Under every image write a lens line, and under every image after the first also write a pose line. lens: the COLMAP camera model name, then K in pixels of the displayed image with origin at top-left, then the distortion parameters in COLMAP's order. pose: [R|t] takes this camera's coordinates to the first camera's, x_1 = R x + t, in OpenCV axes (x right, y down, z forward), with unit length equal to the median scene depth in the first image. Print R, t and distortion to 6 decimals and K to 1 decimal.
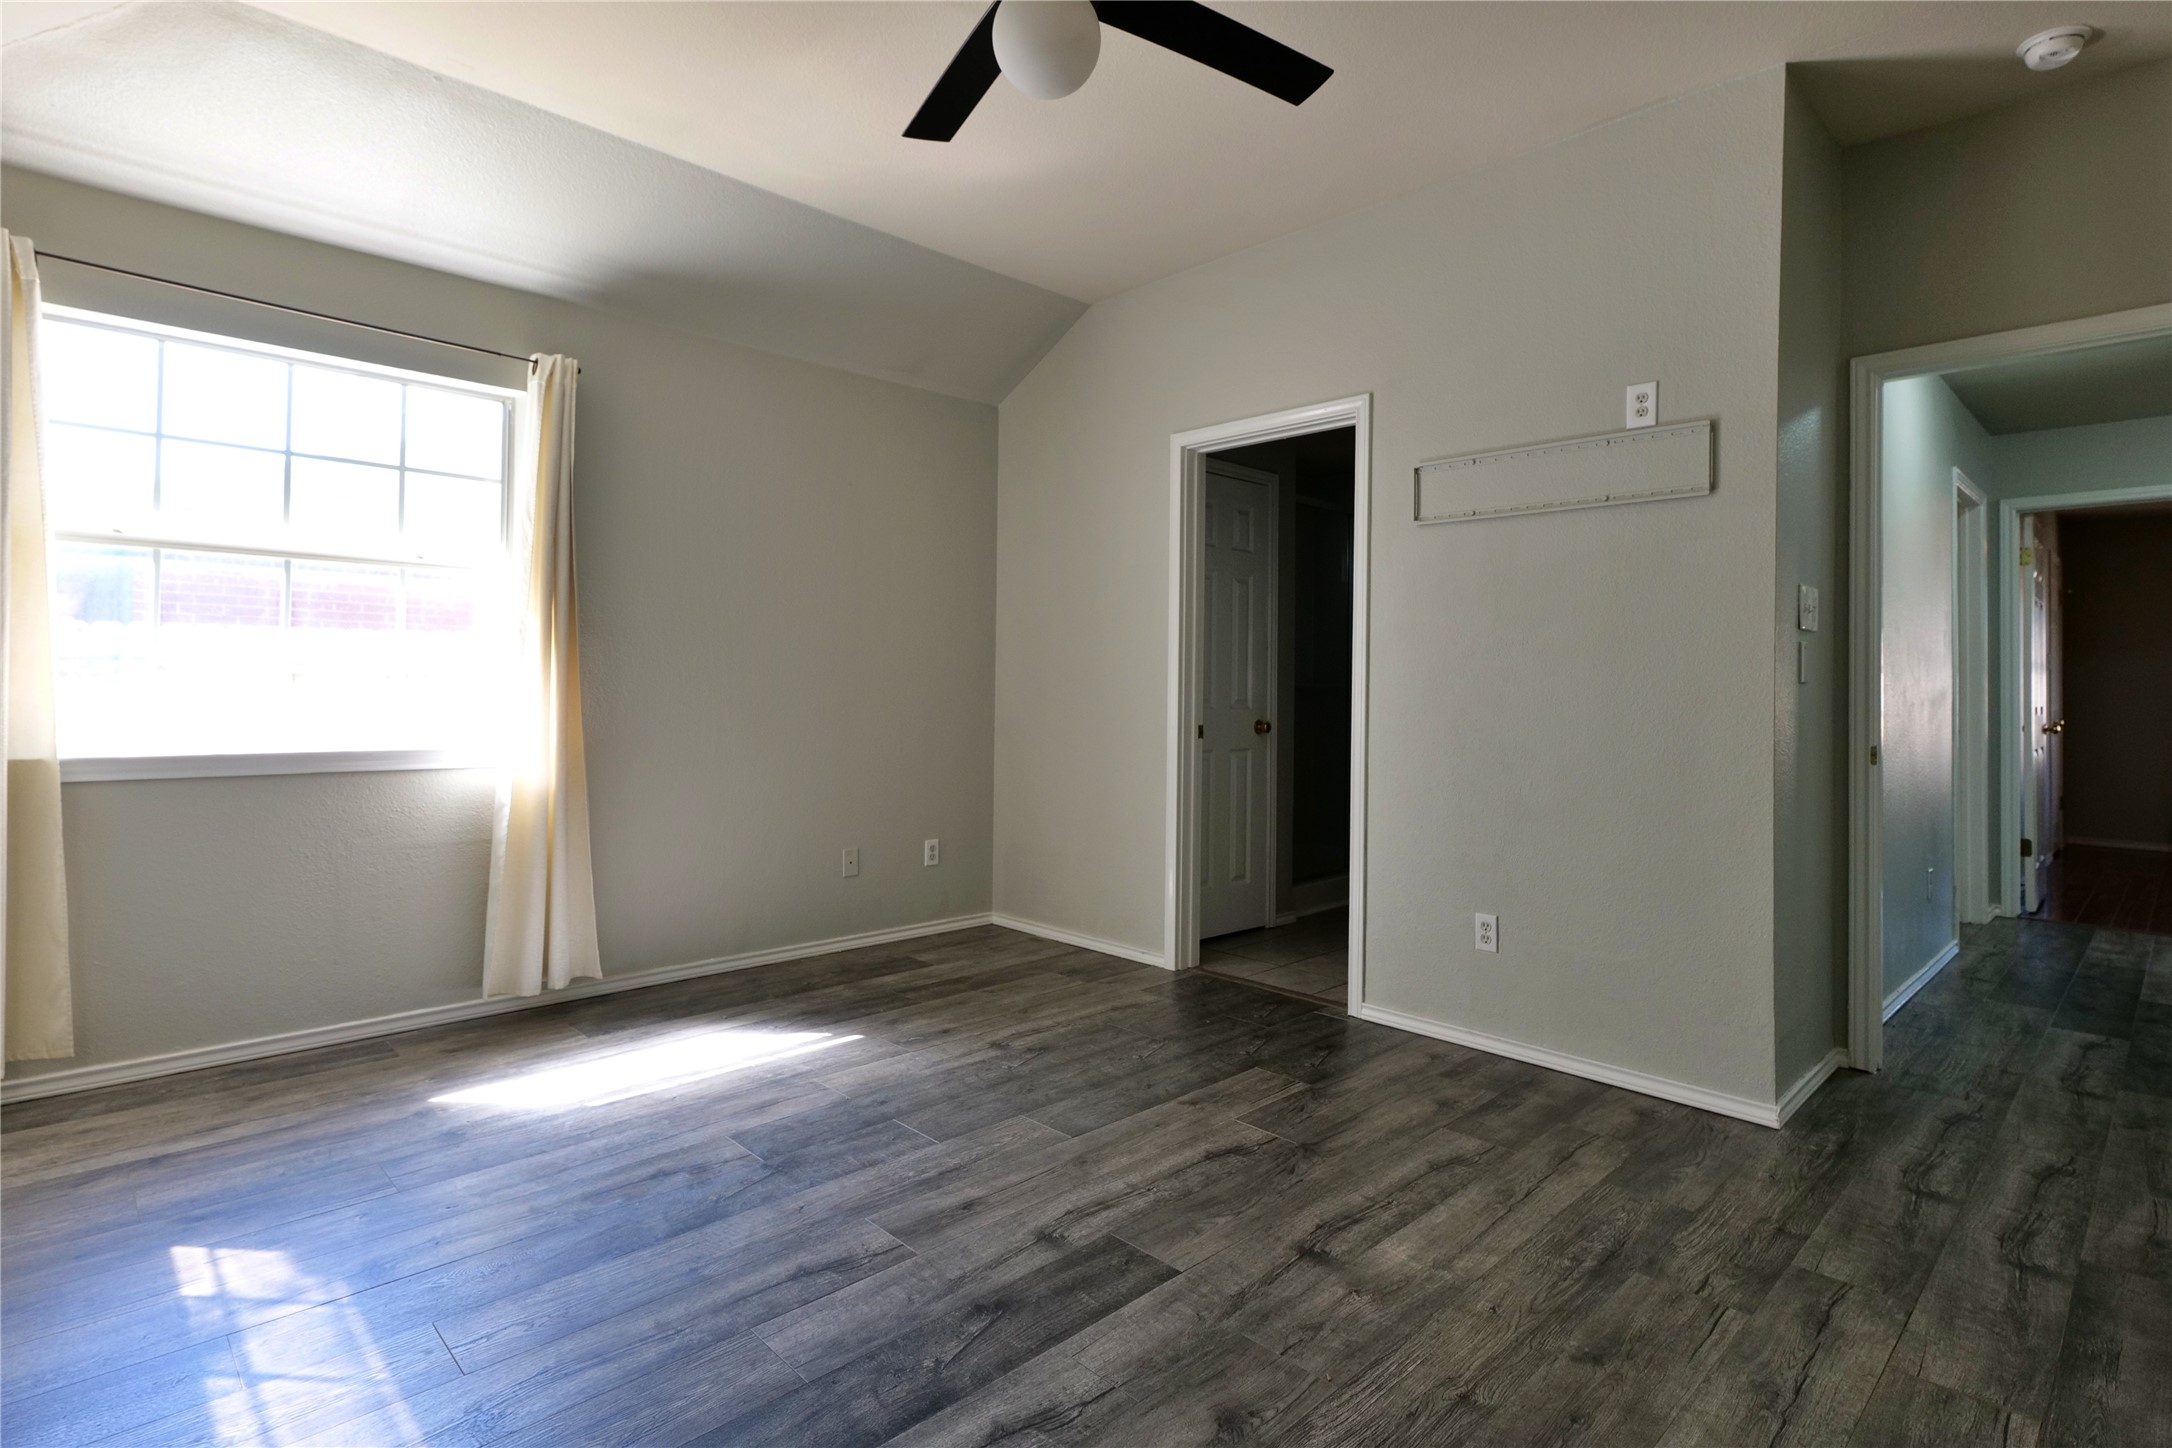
lens RADIAL K [[1078.7, 0, 1086.0], [0, 1078.7, 724.0], [0, 0, 1]] dist [0.015530, -0.001137]
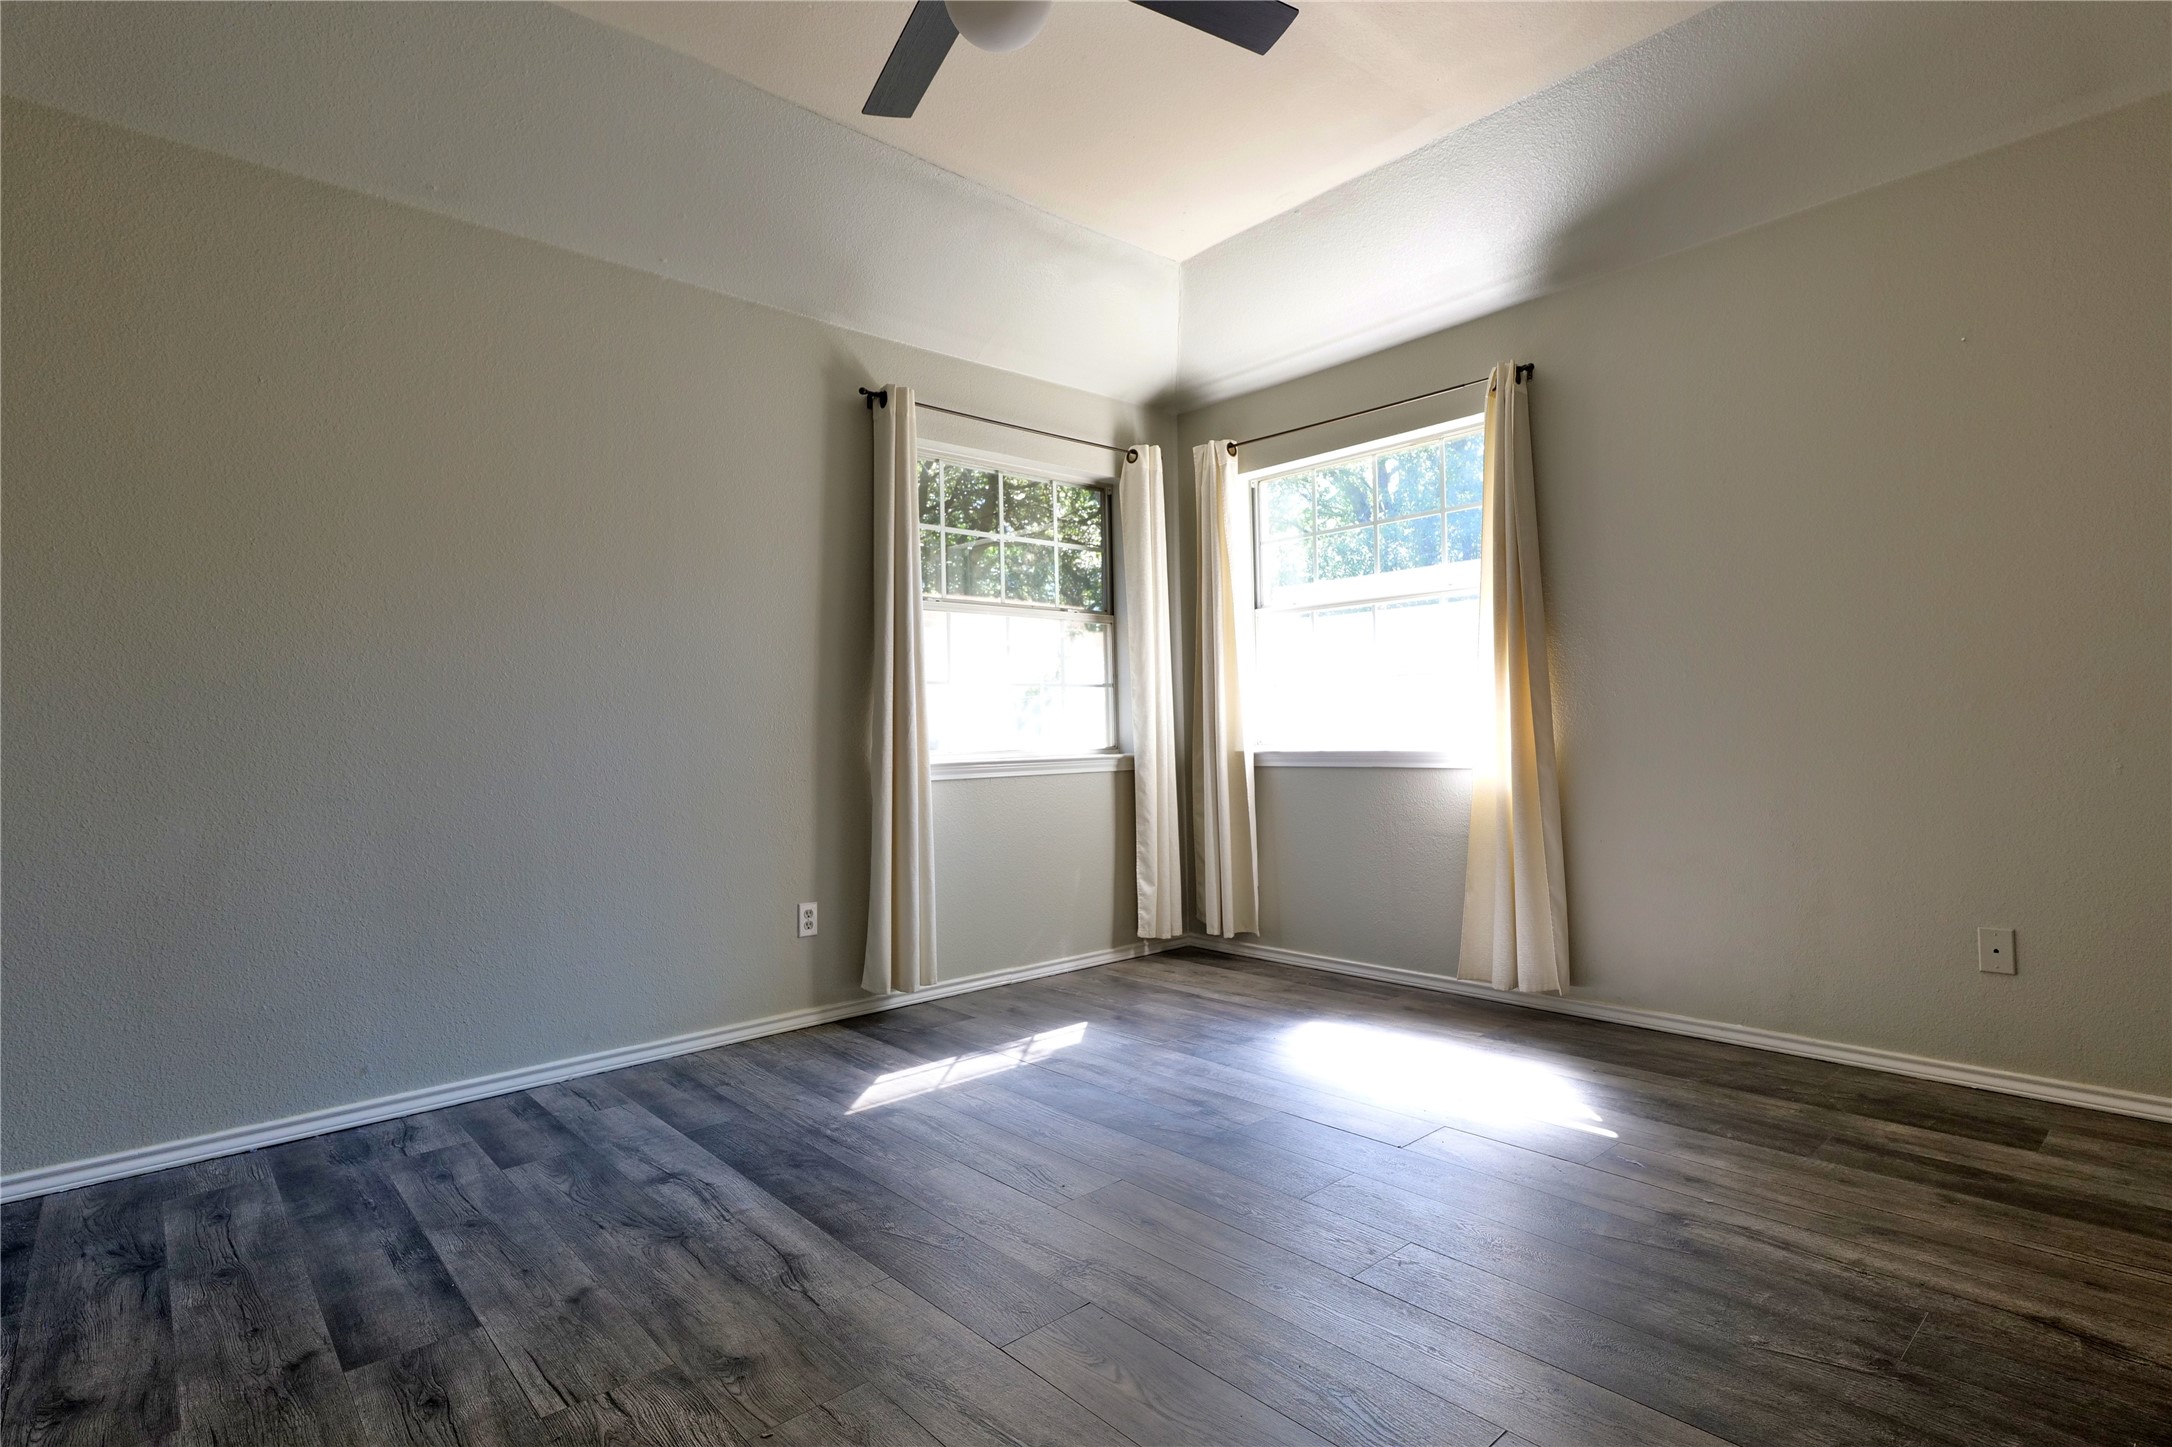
lens RADIAL K [[1078.7, 0, 1086.0], [0, 1078.7, 723.5], [0, 0, 1]] dist [0.015530, -0.001137]
pose [[-0.042449, -0.025320, -0.998778, 0.696724], [-0.010903, 0.999631, -0.024878, 0.032241], [0.999039, 0.009833, -0.042710, 0.817208]]
